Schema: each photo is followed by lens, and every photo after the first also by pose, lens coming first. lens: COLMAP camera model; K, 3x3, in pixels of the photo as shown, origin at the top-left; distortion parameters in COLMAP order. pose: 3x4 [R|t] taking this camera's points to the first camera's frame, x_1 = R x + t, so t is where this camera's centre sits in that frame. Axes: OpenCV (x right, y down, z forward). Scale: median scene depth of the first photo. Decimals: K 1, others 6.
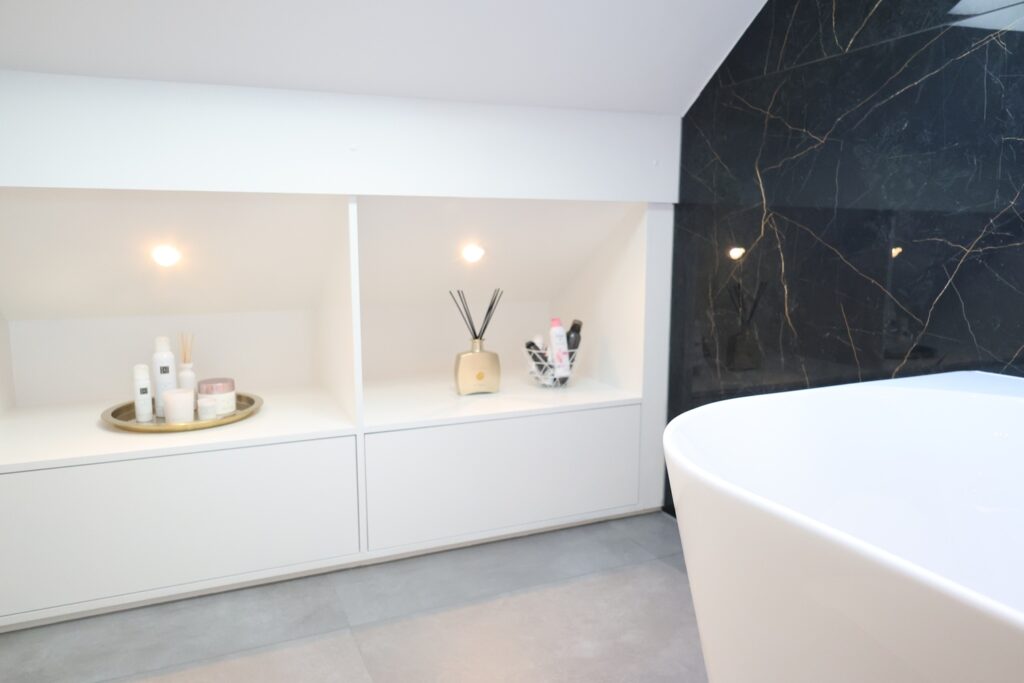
lens RADIAL K [[684.2, 0, 512.0], [0, 684.2, 341.5], [0, 0, 1]] dist [-0.000508, 0.001123]
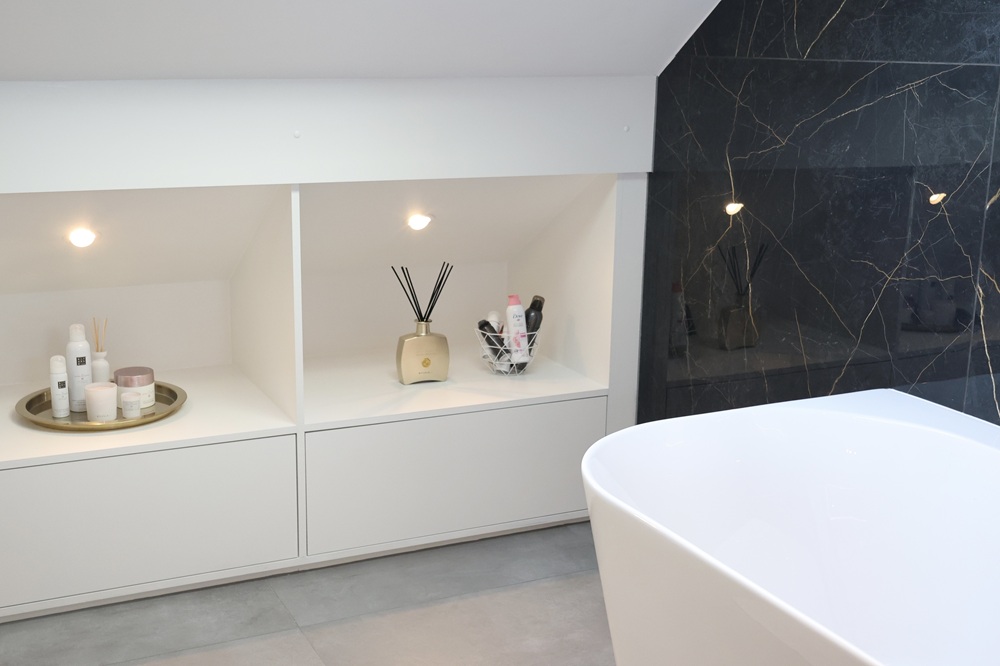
lens RADIAL K [[1217.8, 0, 500.0], [0, 1217.8, 333.0], [0, 0, 1]] dist [0.021746, 0.000947]
pose [[0.999379, 0.008131, 0.034278, -0.006743], [-0.011393, 0.995310, 0.096064, -0.163691], [-0.033336, -0.096395, 0.994785, -0.655150]]
